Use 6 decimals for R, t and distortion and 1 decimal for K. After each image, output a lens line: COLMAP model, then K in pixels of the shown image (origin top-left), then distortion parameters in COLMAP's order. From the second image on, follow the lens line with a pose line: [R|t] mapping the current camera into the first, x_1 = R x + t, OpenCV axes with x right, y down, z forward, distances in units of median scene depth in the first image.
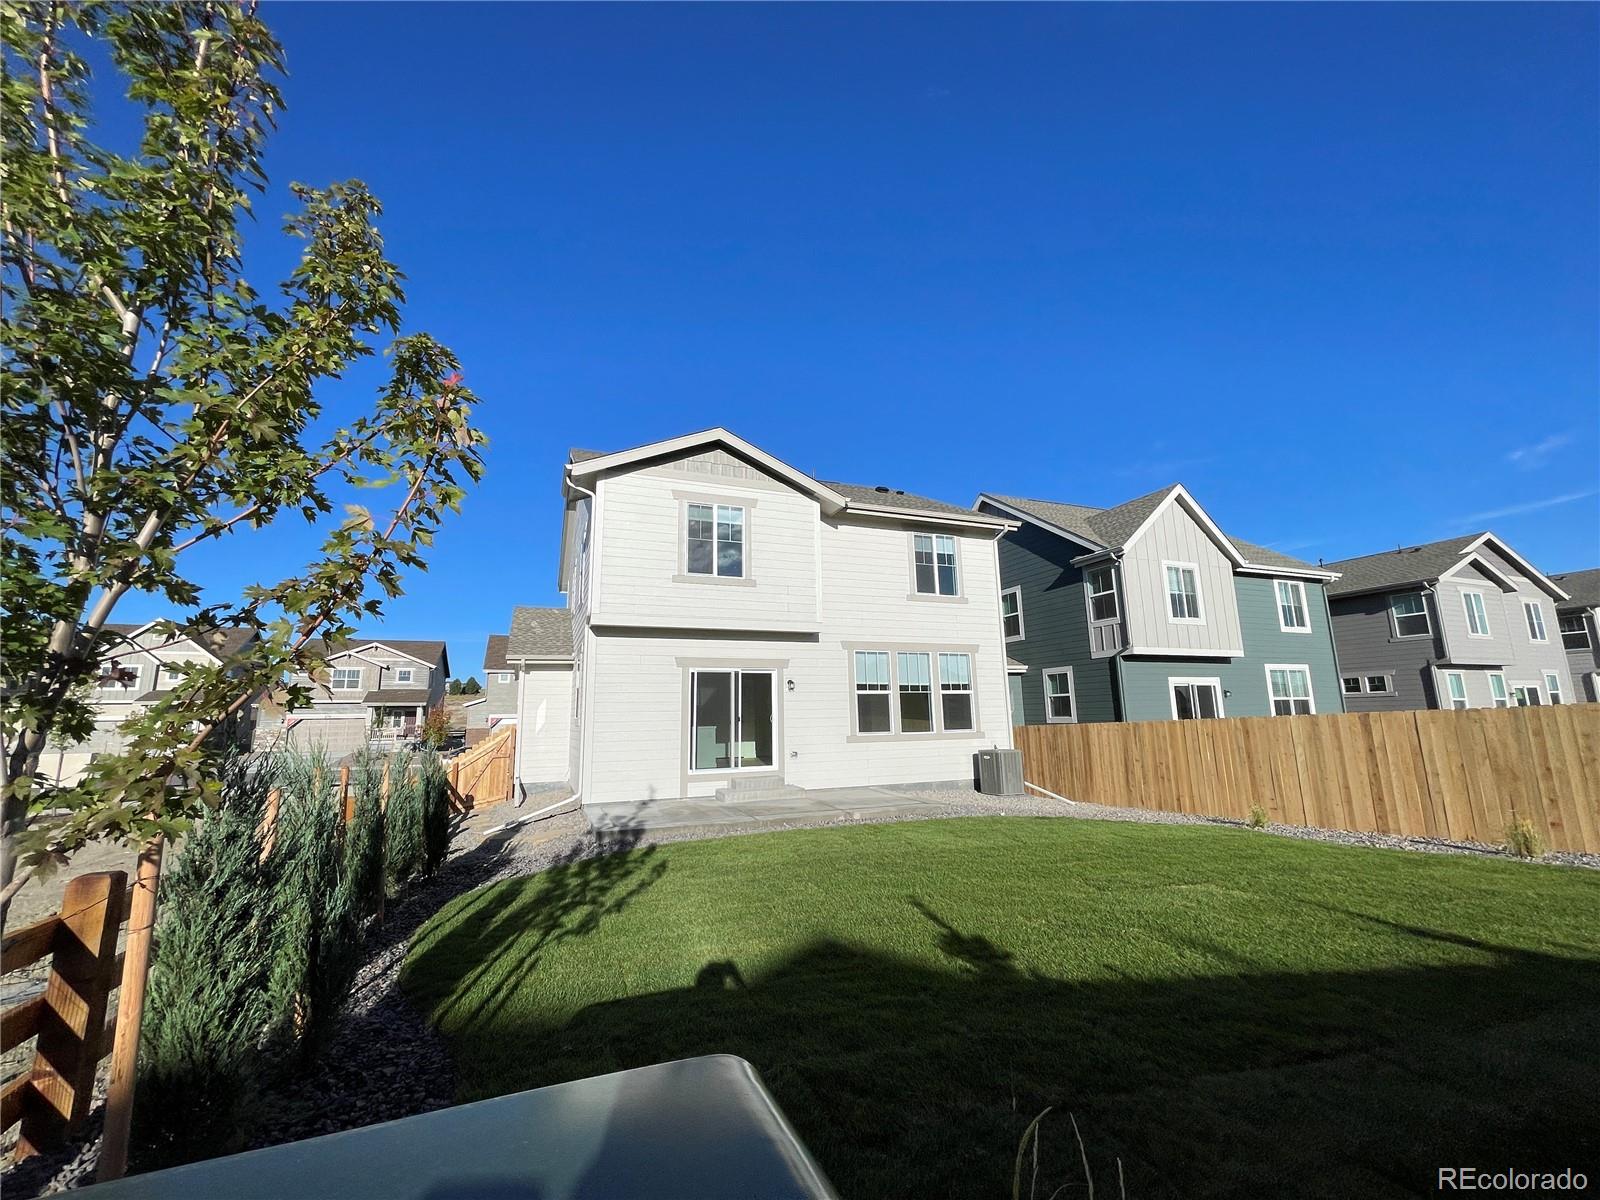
lens RADIAL K [[644.9, 0, 792.2], [0, 644.9, 599.0], [0, 0, 1]] dist [-0.004701, -0.000455]
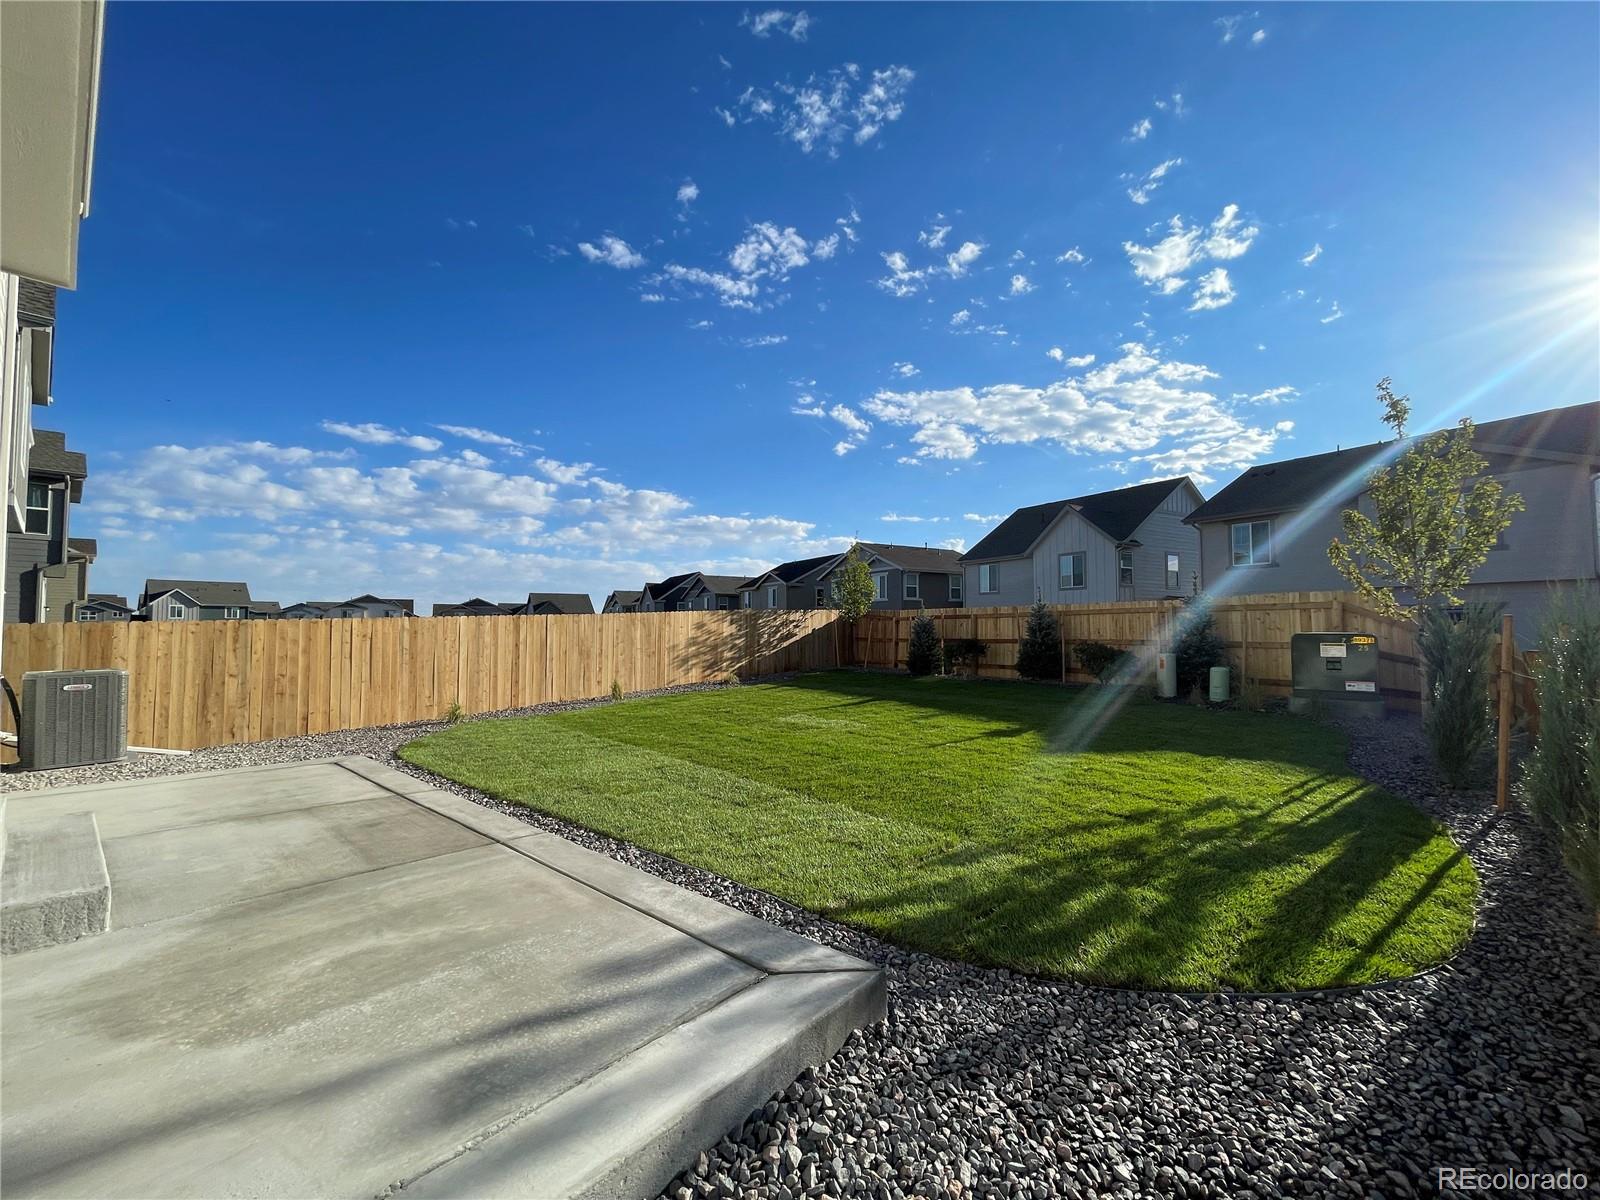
lens RADIAL K [[644.9, 0, 789.5], [0, 644.9, 605.3], [0, 0, 1]] dist [-0.004701, -0.000455]
pose [[-0.477290, 0.047859, 0.877441, -0.382706], [-0.151979, 0.978973, -0.136067, 0.197527], [-0.865503, -0.198296, -0.459981, 0.895076]]
